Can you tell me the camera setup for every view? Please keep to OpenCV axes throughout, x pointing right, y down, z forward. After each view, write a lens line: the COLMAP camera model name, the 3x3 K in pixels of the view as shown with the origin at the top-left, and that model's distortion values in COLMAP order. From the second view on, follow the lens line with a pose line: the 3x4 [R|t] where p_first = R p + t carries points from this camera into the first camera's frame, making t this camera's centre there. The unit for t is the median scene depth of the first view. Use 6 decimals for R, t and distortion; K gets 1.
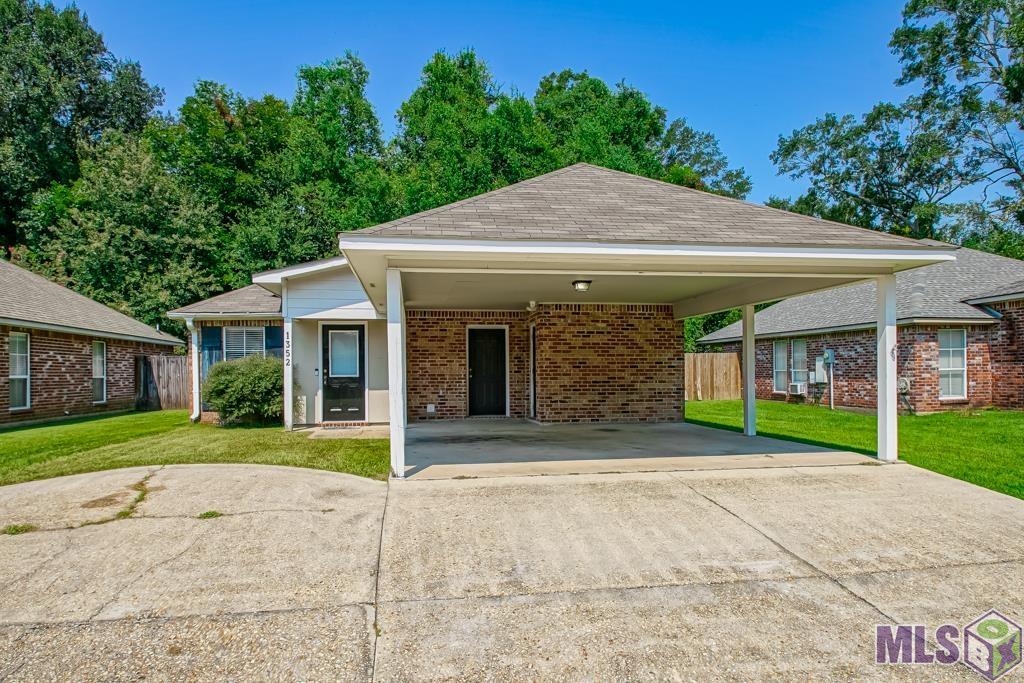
lens RADIAL K [[564.1, 0, 497.6], [0, 564.1, 367.6], [0, 0, 1]] dist [-0.013661, -0.001442]
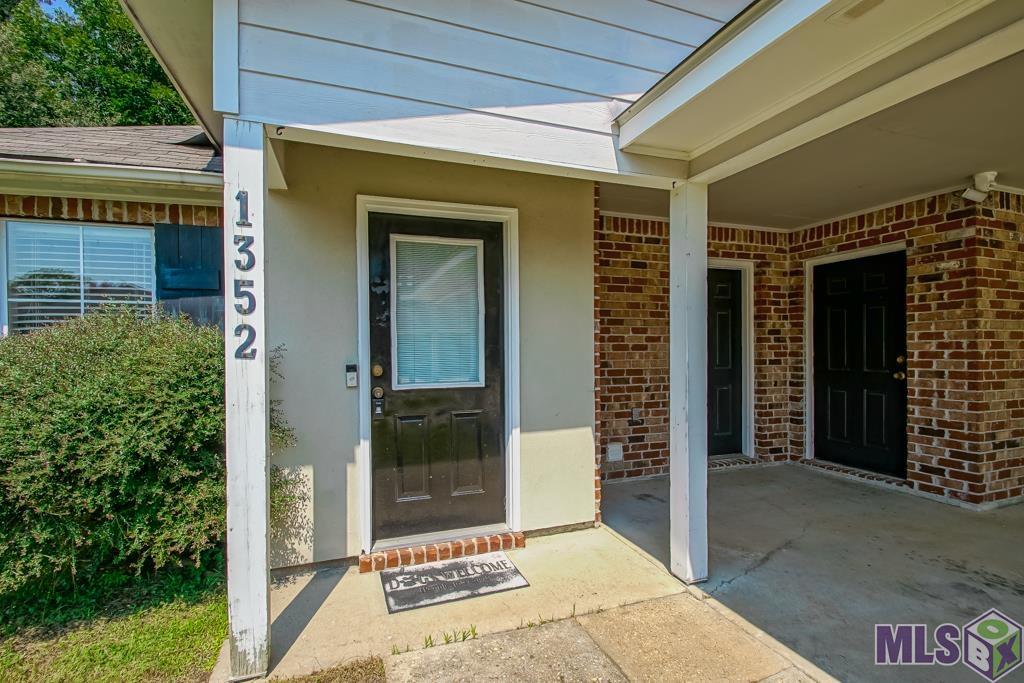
lens RADIAL K [[468.3, 0, 512.4], [0, 468.3, 350.3], [0, 0, 1]] dist [-0.000587, -0.006300]
pose [[0.981745, -0.000254, 0.190201, -0.280699], [-0.002284, 0.999911, 0.013128, -0.007790], [-0.190187, -0.013323, 0.981657, 0.739121]]
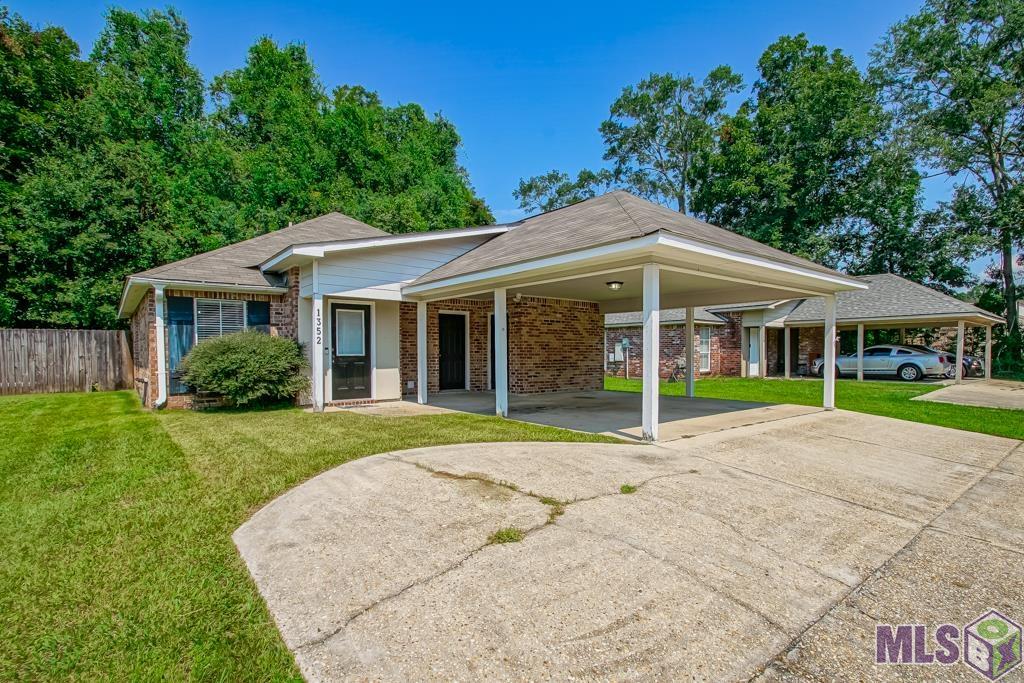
lens RADIAL K [[464.0, 0, 496.4], [0, 464.0, 364.4], [0, 0, 1]] dist [-0.000891, -0.004836]
pose [[0.878350, -0.005396, 0.477988, -0.438728], [-0.010464, 0.999480, 0.030512, 0.003601], [-0.477904, -0.031802, 0.877836, 0.144234]]
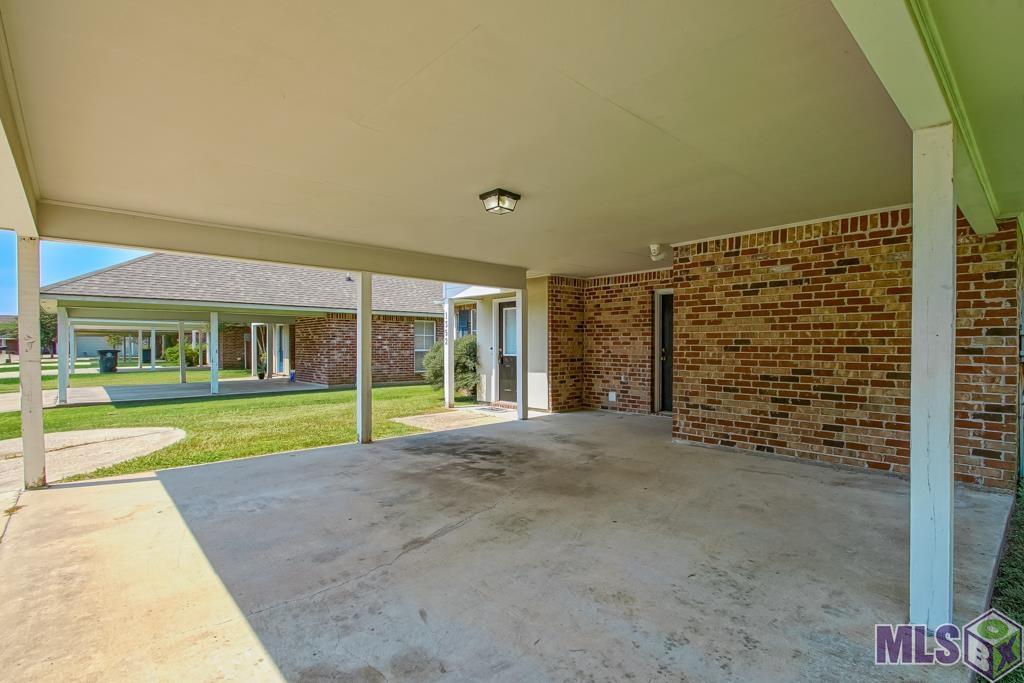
lens RADIAL K [[468.3, 0, 552.6], [0, 468.3, 349.7], [0, 0, 1]] dist [-0.000587, -0.006300]
pose [[0.611012, 0.014654, -0.791486, 0.396318], [0.001885, 0.999799, 0.019965, -0.010096], [0.791619, -0.013691, 0.610861, 0.565767]]
